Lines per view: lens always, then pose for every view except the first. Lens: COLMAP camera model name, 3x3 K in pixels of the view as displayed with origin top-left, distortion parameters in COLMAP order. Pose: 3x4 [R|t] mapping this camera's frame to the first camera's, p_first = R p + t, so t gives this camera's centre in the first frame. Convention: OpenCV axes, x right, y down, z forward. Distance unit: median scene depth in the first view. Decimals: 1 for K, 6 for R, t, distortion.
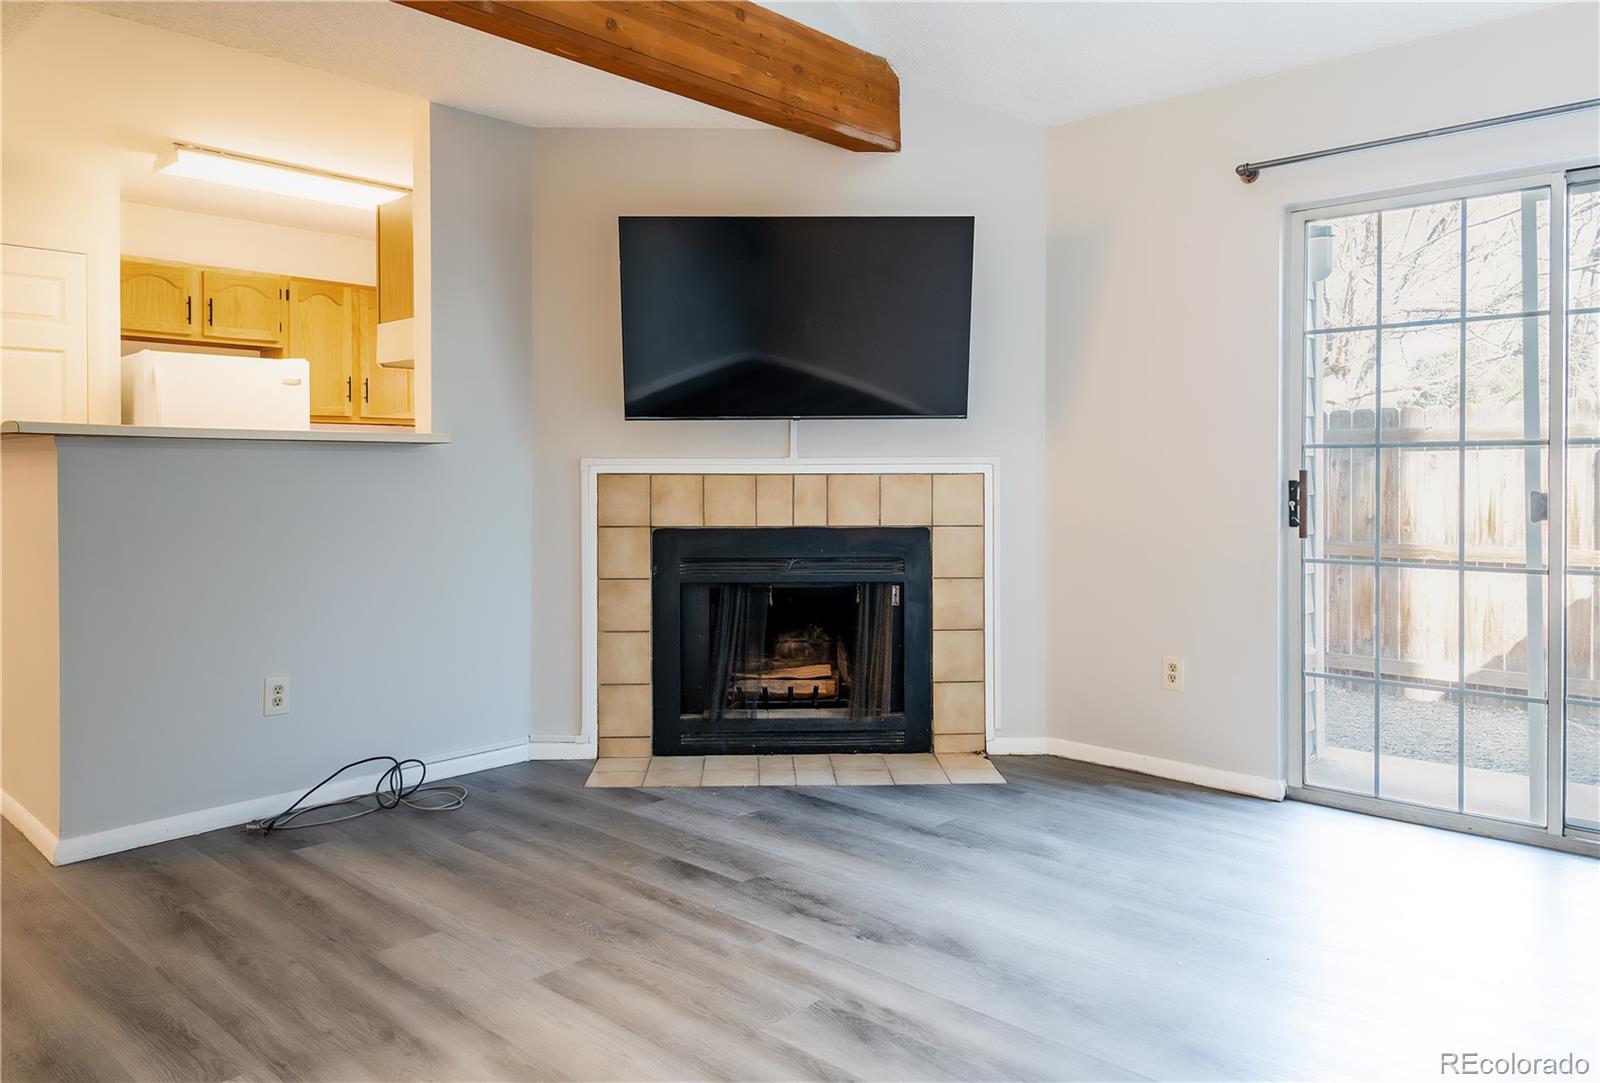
lens RADIAL K [[1177.7, 0, 757.9], [0, 1177.7, 496.7], [0, 0, 1]] dist [0.044731, -0.043671]
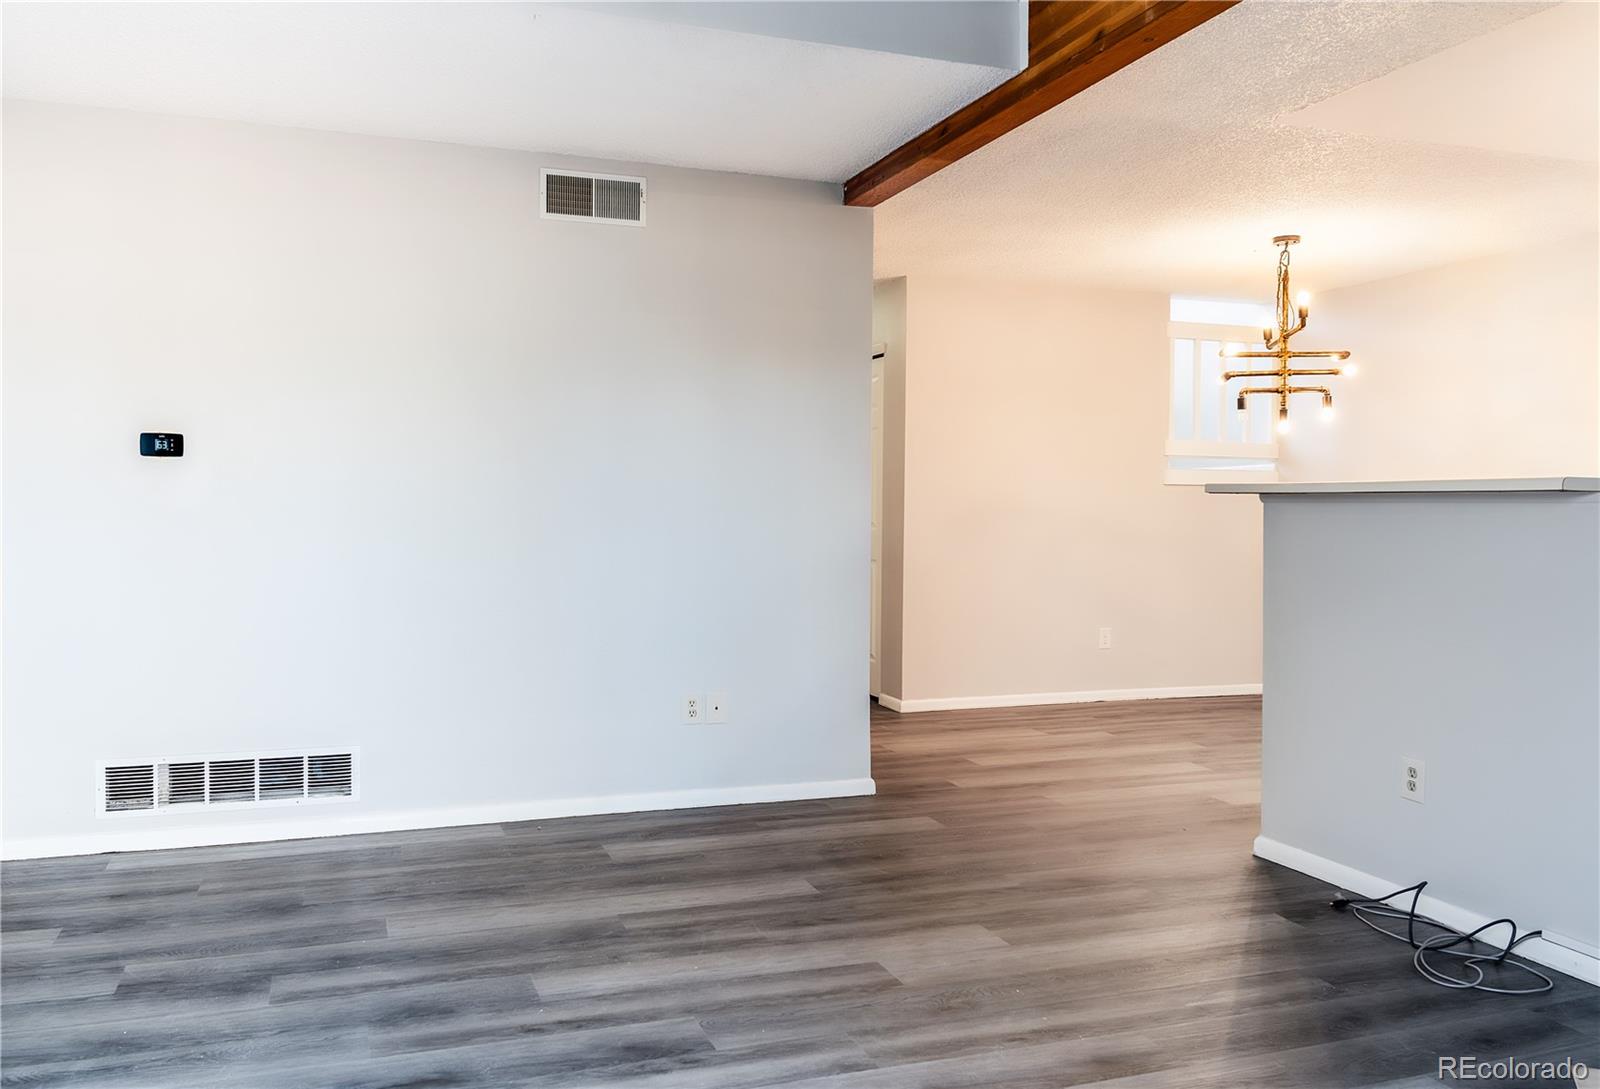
lens RADIAL K [[1152.7, 0, 756.8], [0, 1152.7, 548.2], [0, 0, 1]] dist [0.051745, -0.044707]
pose [[-0.451967, 0.030928, -0.891498, 0.540870], [-0.024468, 0.998593, 0.047048, -0.031337], [0.891699, 0.043077, -0.450575, 0.867008]]
